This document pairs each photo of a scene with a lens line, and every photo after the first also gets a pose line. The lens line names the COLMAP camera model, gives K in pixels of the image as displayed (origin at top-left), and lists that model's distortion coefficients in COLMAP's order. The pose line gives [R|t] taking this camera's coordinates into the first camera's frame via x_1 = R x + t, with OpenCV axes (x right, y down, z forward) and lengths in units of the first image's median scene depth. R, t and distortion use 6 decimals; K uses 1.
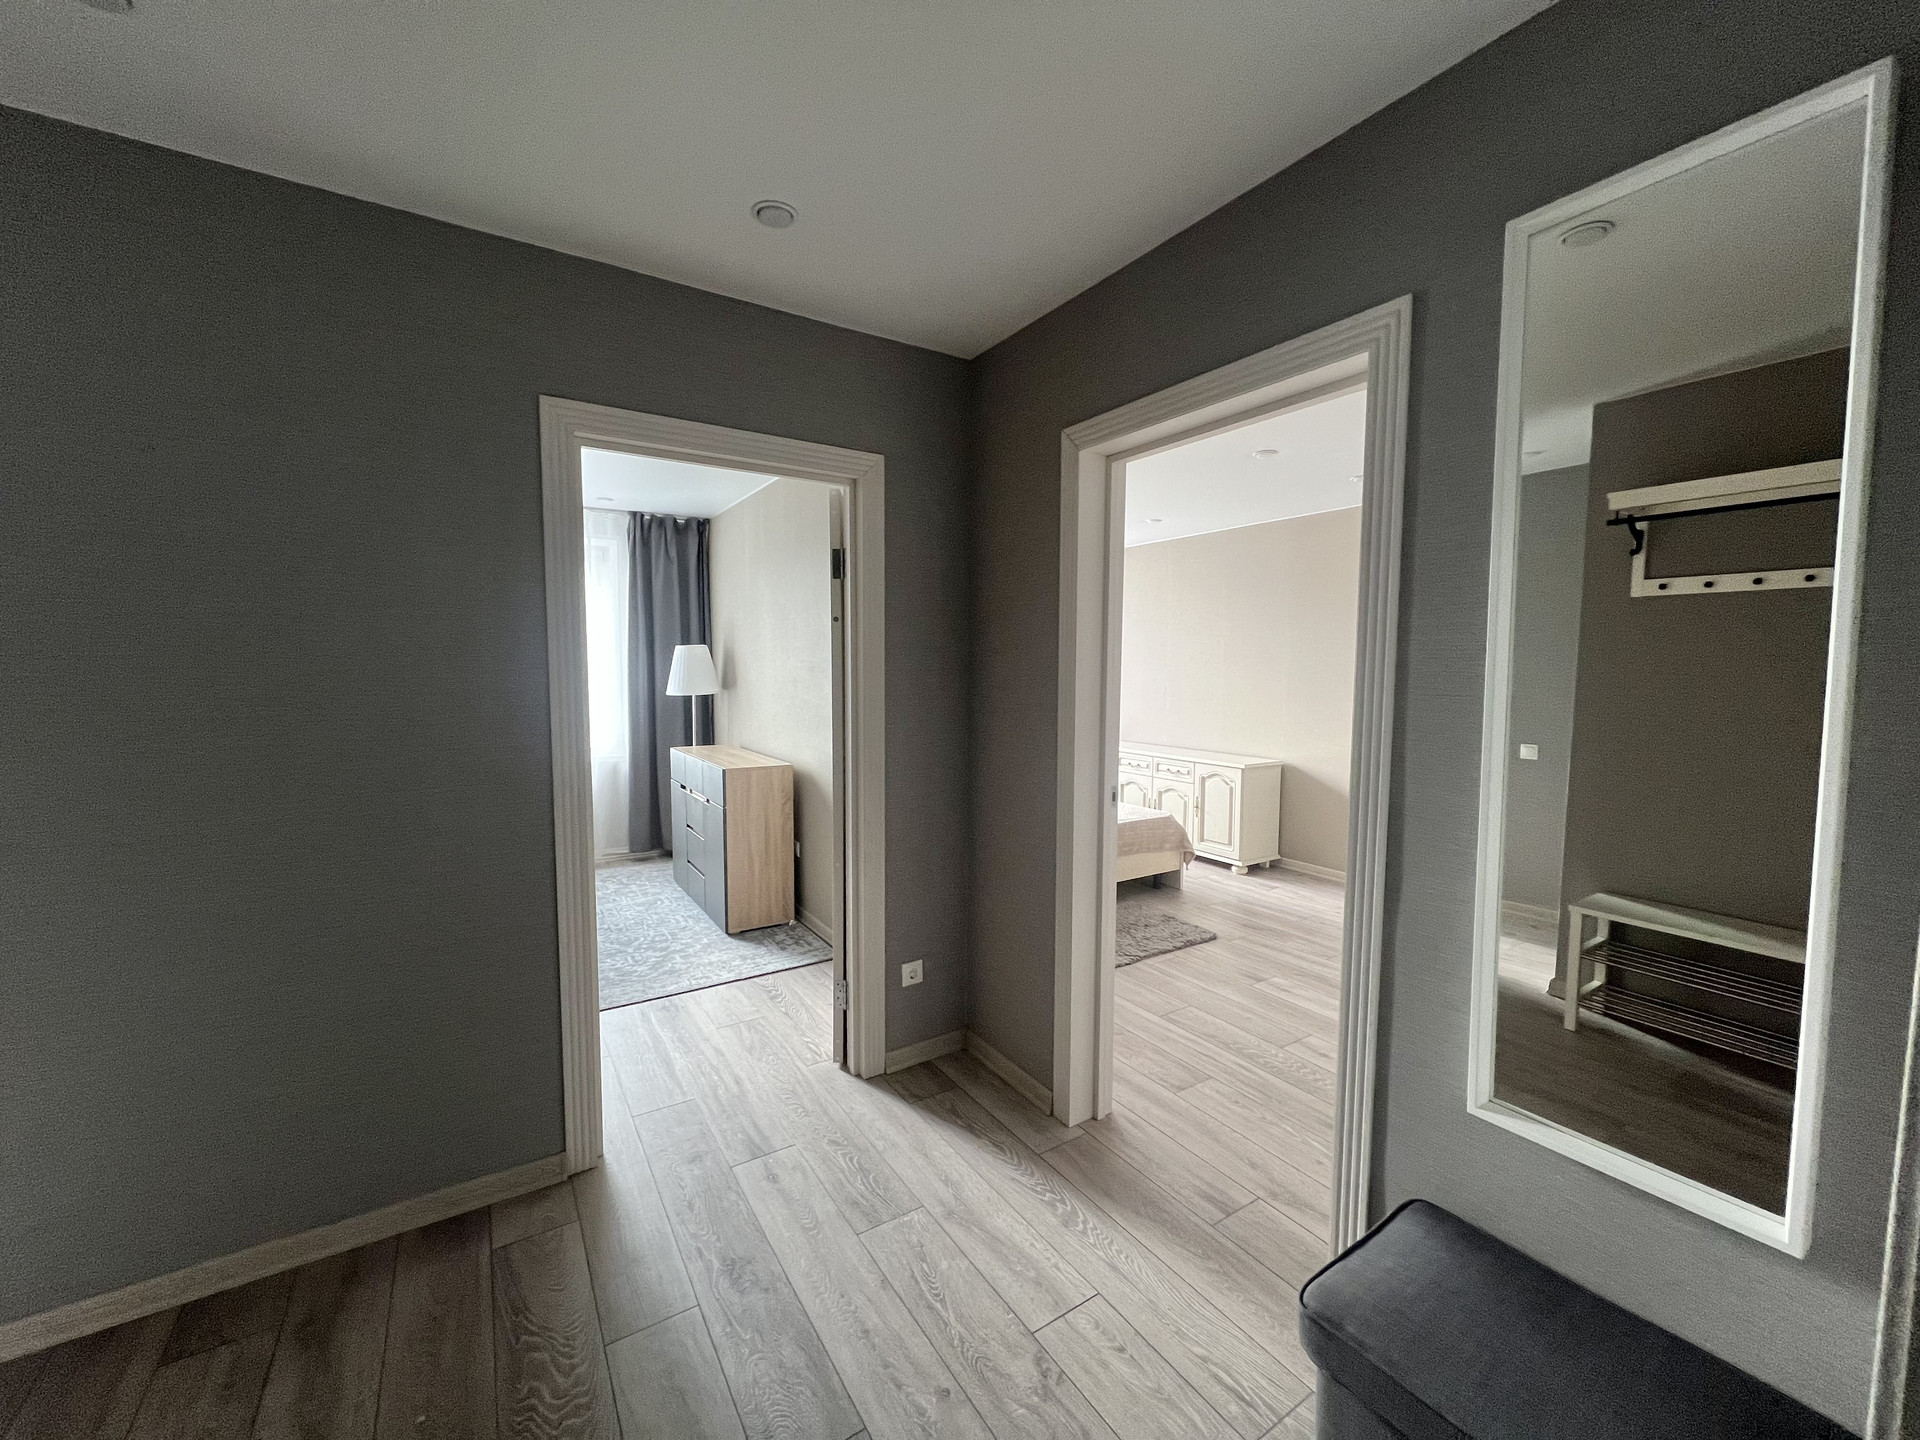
lens RADIAL K [[760.6, 0, 963.1], [0, 760.6, 727.0], [0, 0, 1]] dist [-0.001923, -0.000069]
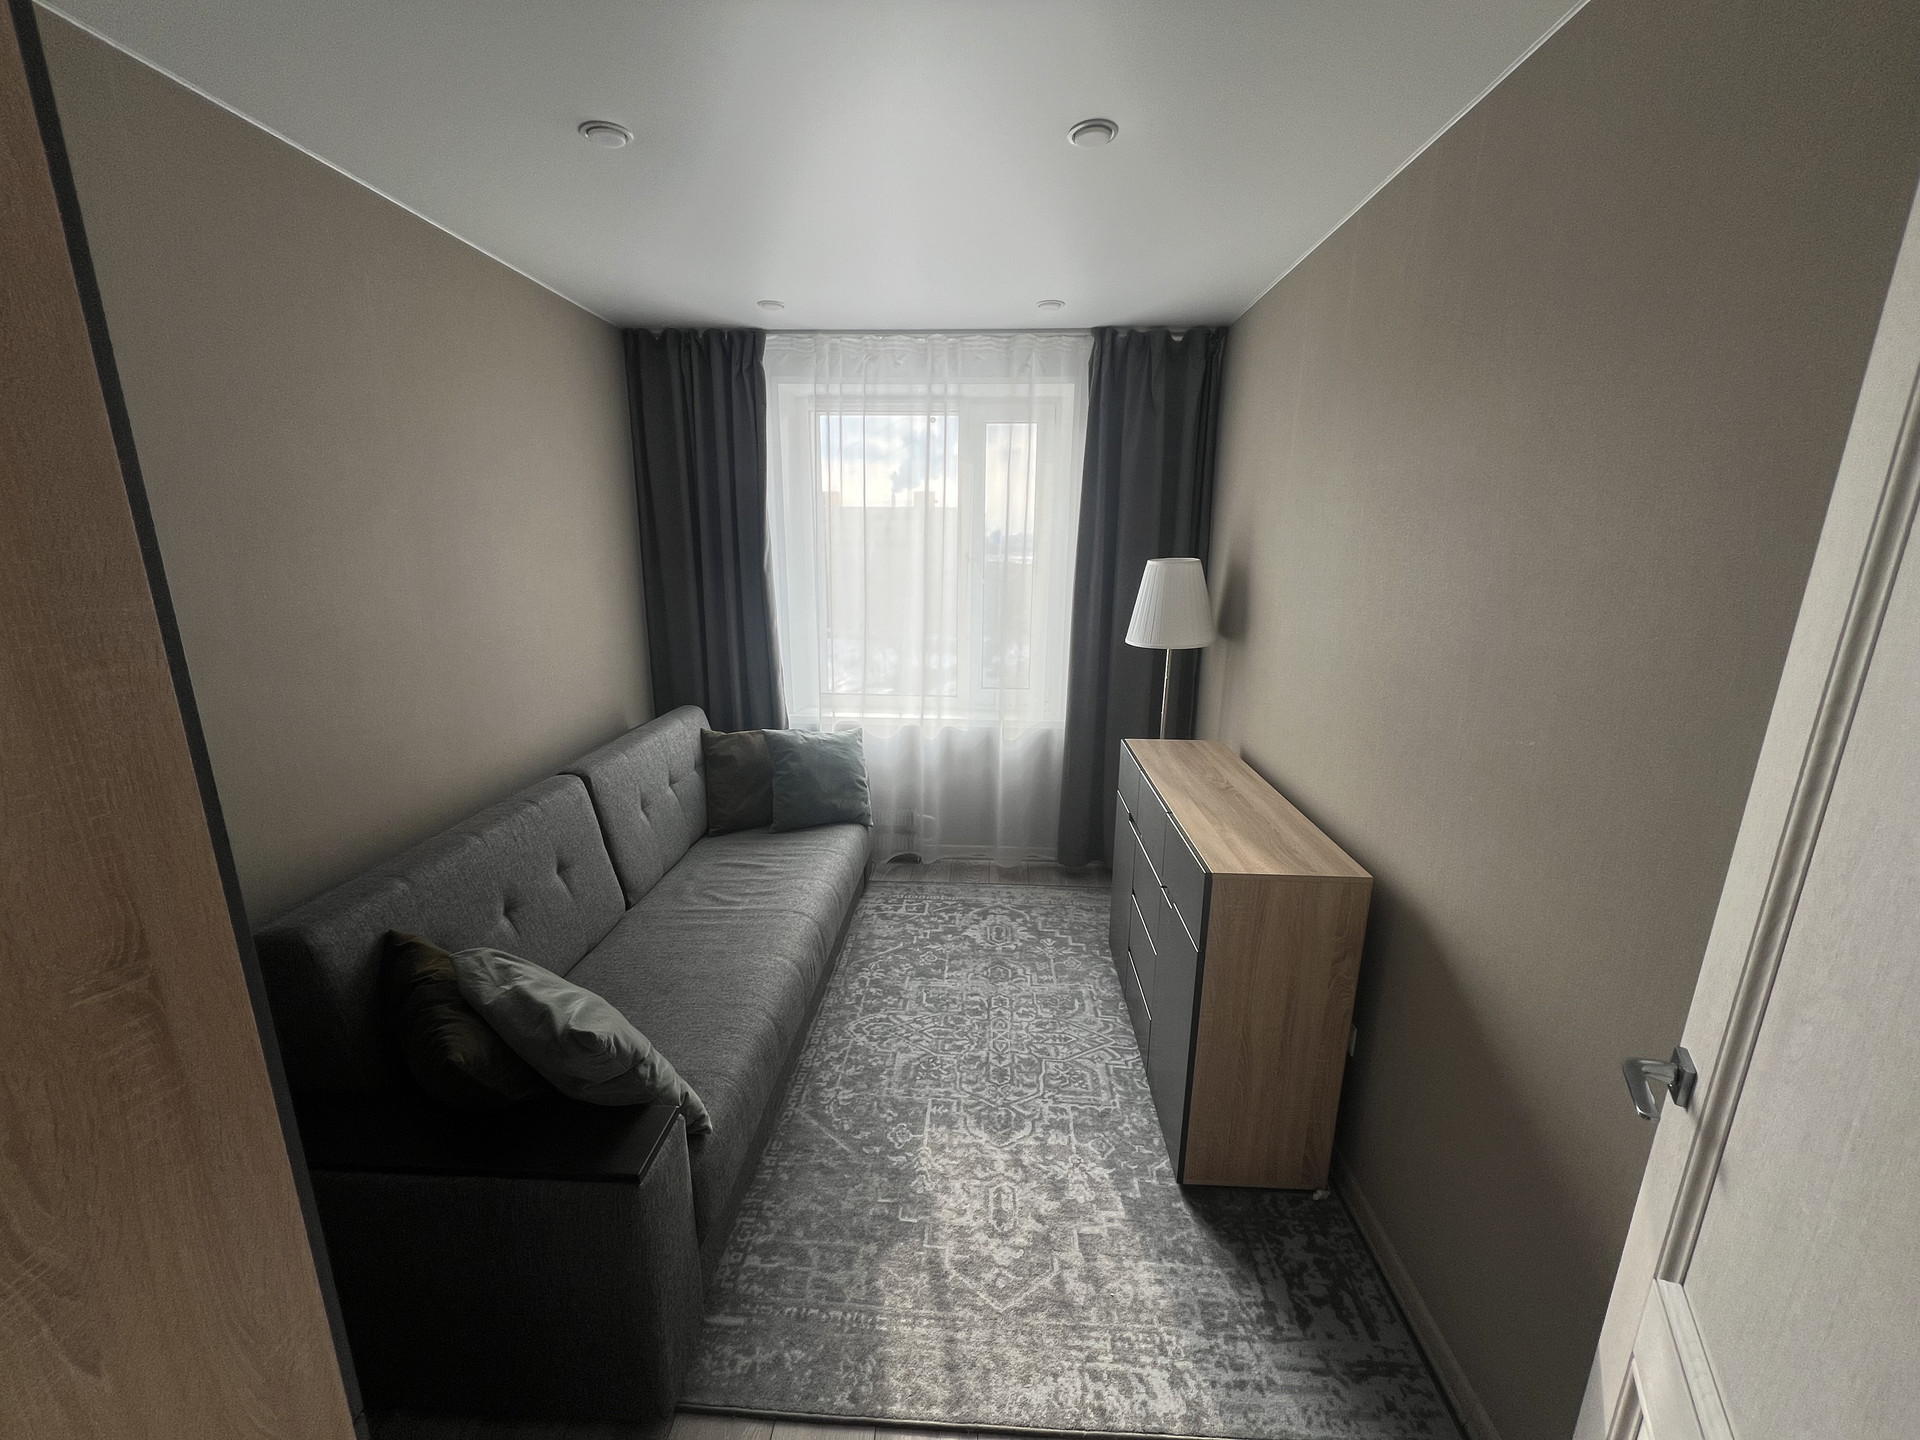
lens RADIAL K [[761.0, 0, 959.8], [0, 761.0, 724.5], [0, 0, 1]] dist [-0.001647, -0.000116]
pose [[0.814471, 0.140758, -0.562872, -0.201325], [-0.051731, 0.983880, 0.171186, -0.103926], [0.577894, -0.110308, 0.808623, 0.581842]]
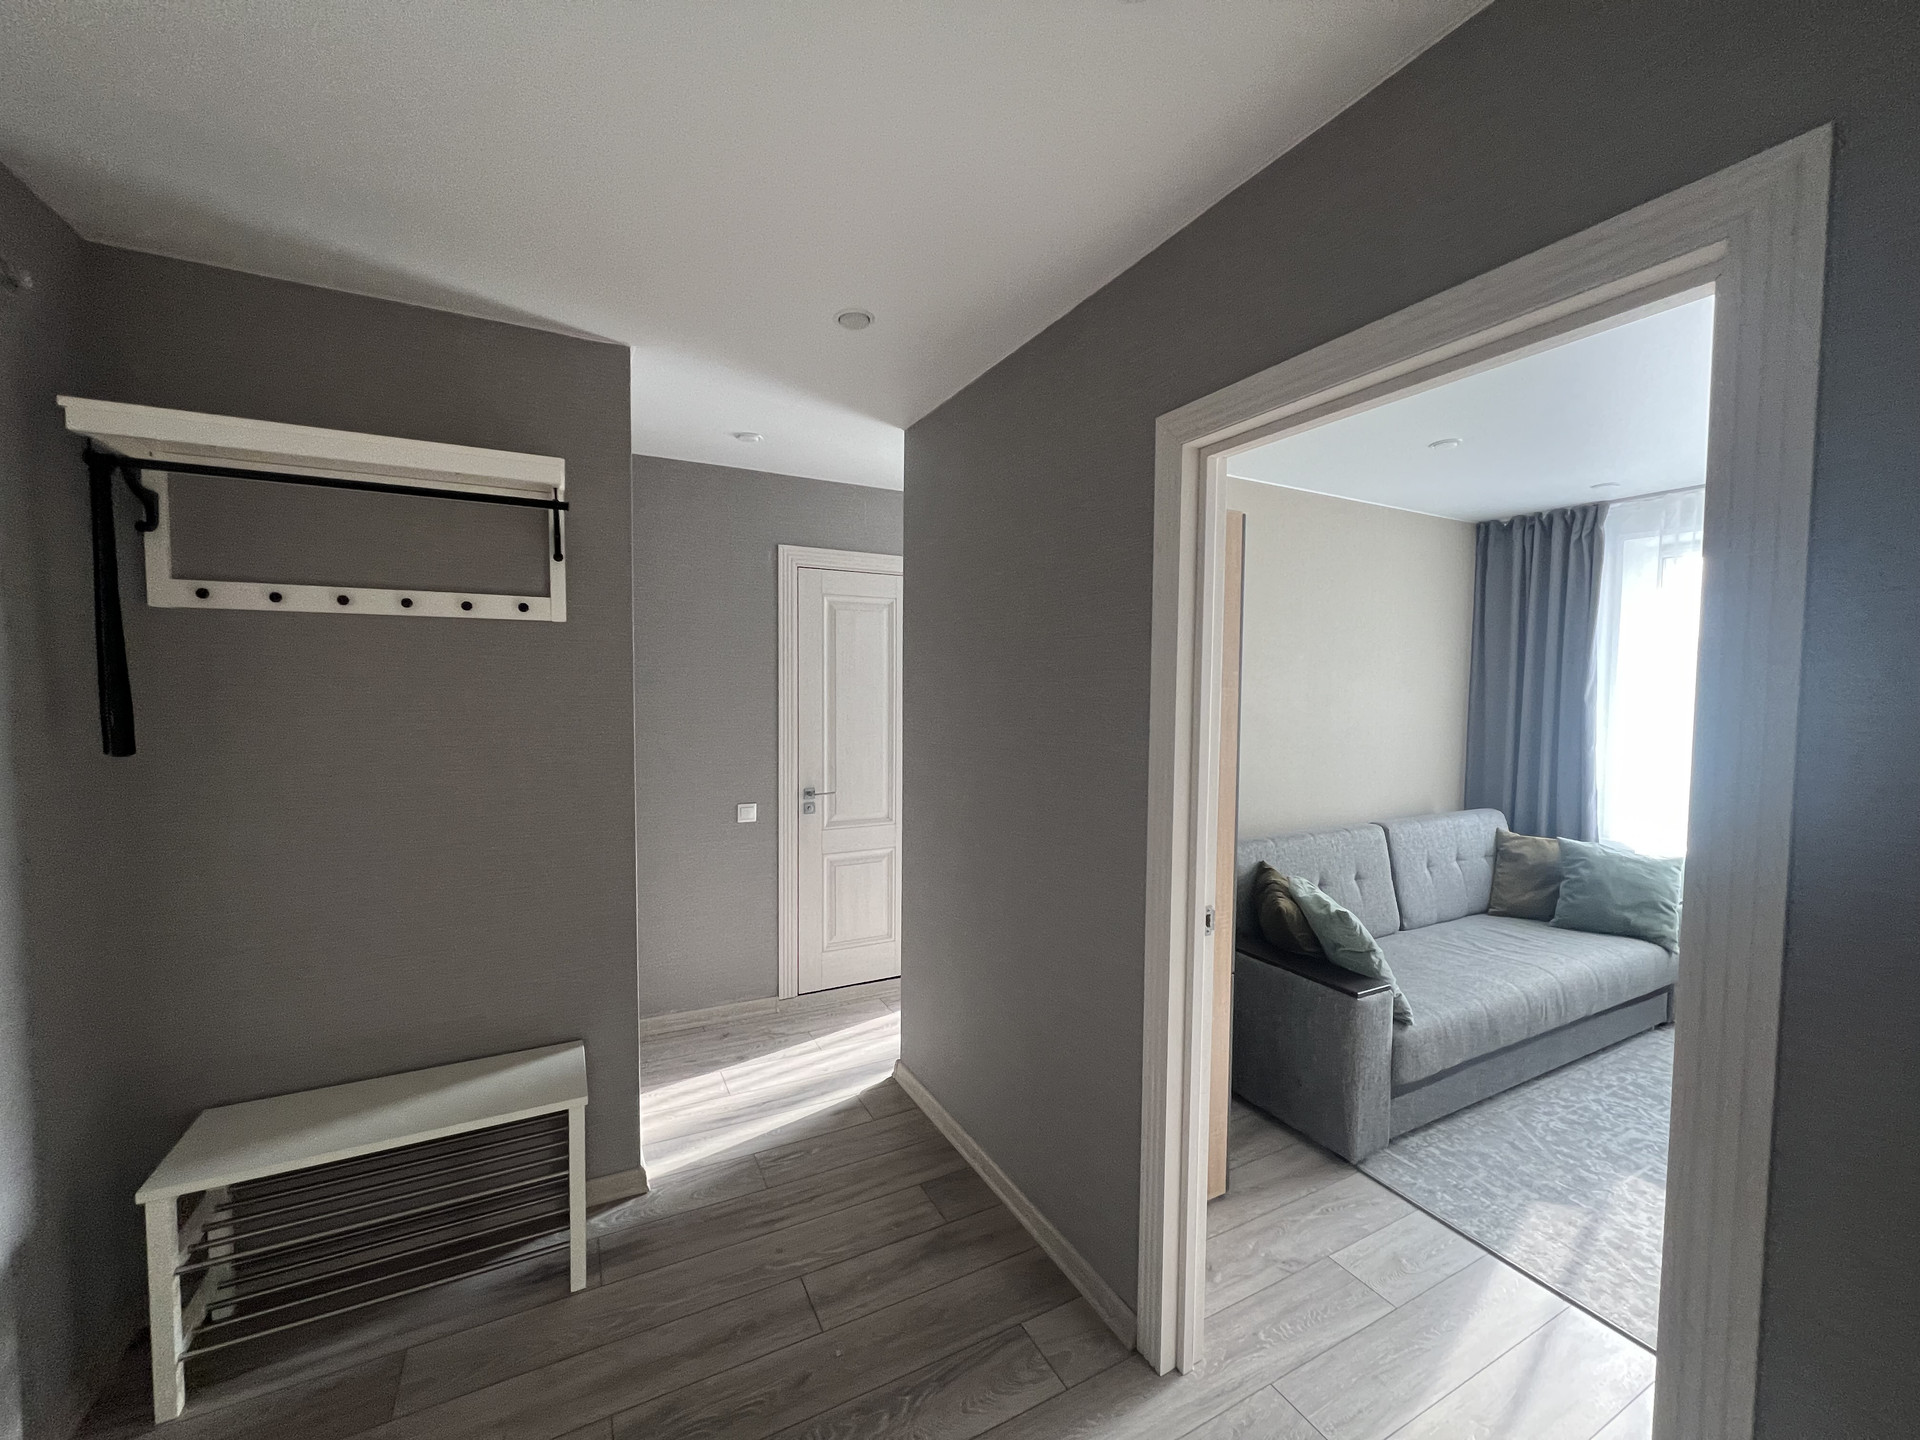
lens RADIAL K [[760.1, 0, 958.6], [0, 760.1, 724.3], [0, 0, 1]] dist [-0.001092, 0.000620]
pose [[-0.090535, 0.042349, -0.994992, 0.165989], [-0.088629, 0.994789, 0.050404, -0.063494], [0.991942, 0.092748, -0.086310, 0.457403]]
